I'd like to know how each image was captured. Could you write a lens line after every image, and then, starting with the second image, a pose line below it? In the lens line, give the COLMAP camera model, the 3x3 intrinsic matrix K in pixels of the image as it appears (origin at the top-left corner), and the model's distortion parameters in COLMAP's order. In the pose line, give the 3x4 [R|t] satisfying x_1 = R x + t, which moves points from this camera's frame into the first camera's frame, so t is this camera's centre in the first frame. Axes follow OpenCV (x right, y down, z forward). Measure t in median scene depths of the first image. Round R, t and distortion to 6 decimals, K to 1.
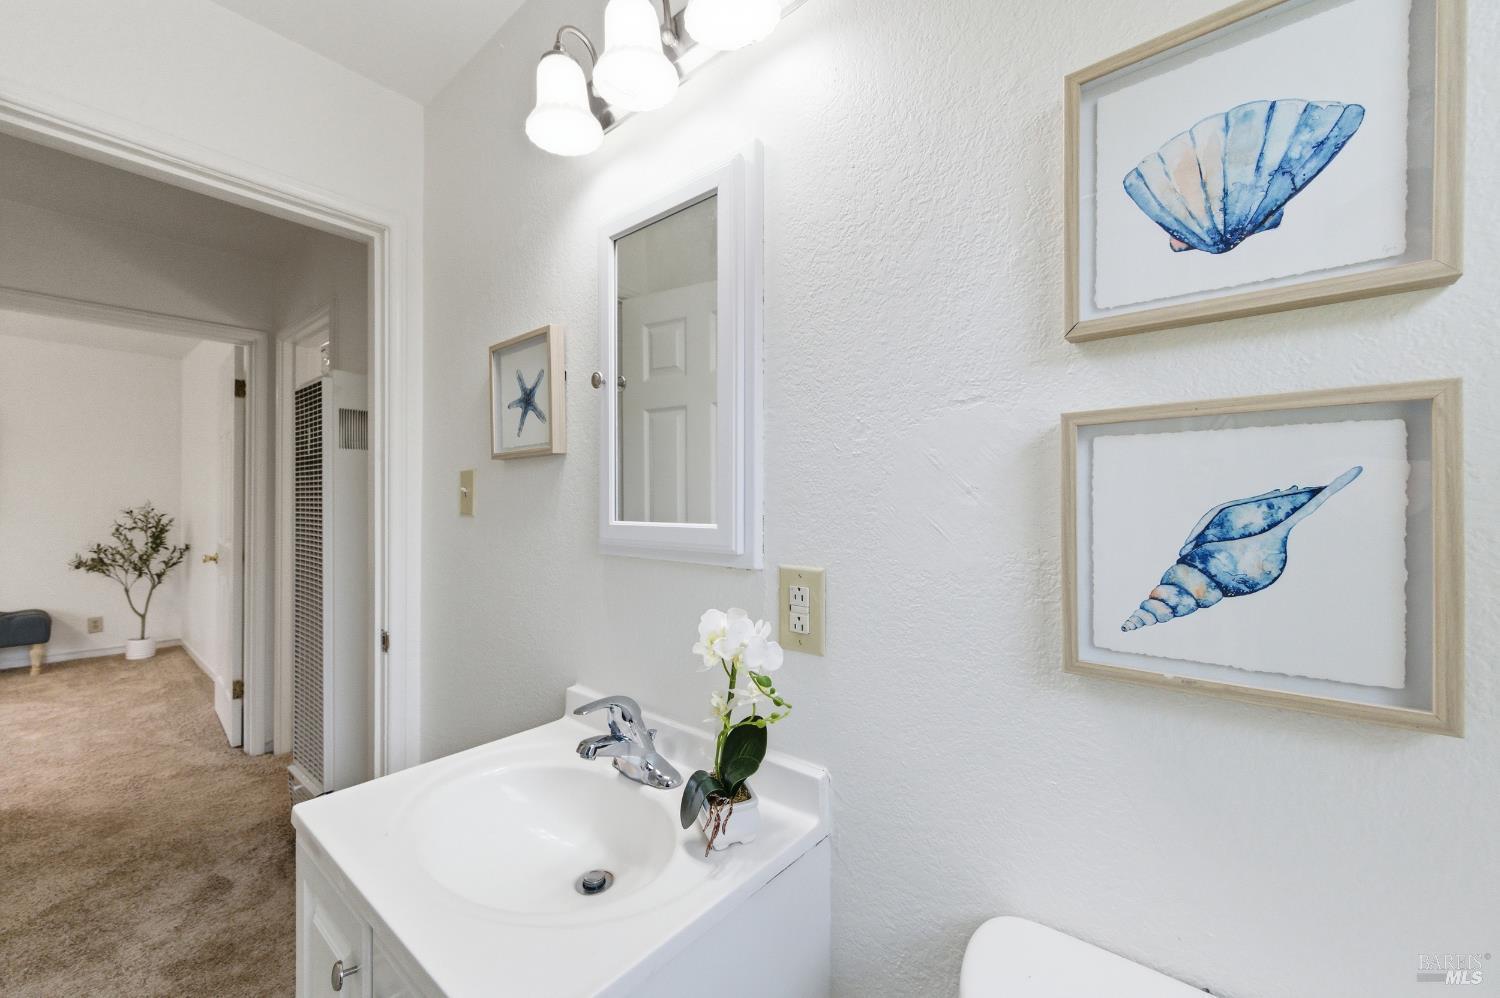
lens RADIAL K [[597.3, 0, 747.1], [0, 597.3, 499.3], [0, 0, 1]] dist [0.002061, -0.000138]
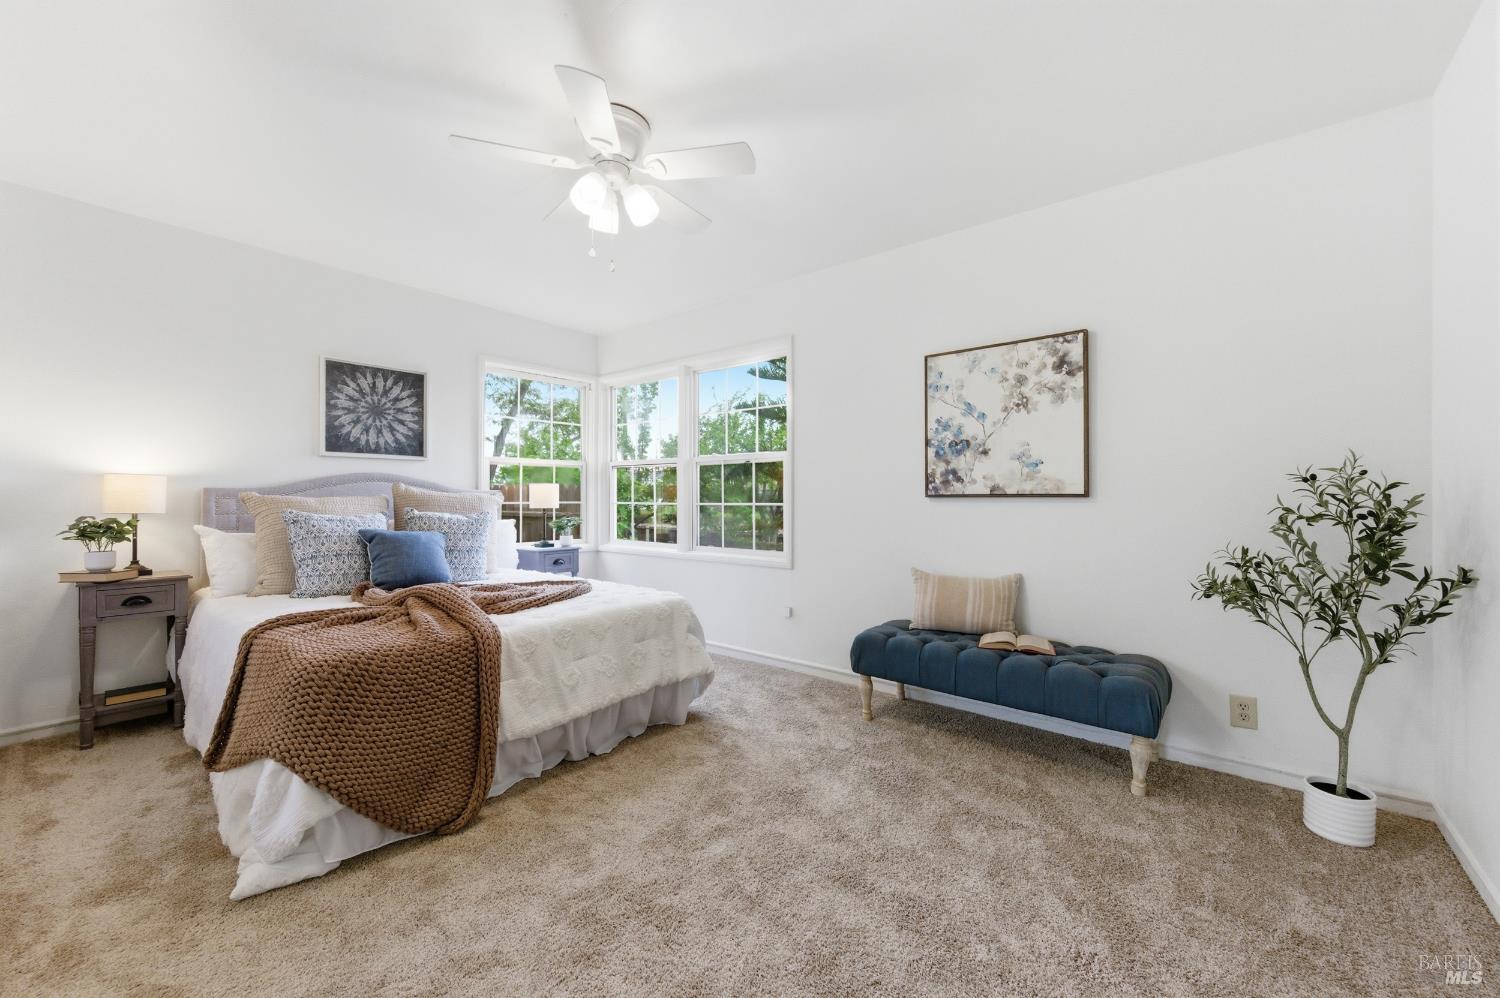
lens RADIAL K [[597.3, 0, 747.1], [0, 597.3, 499.3], [0, 0, 1]] dist [0.002061, -0.000138]
pose [[0.024200, -0.003350, -0.999702, -0.615711], [0.002293, 0.999992, -0.003295, 0.036235], [0.999705, -0.002213, 0.024207, 0.589727]]
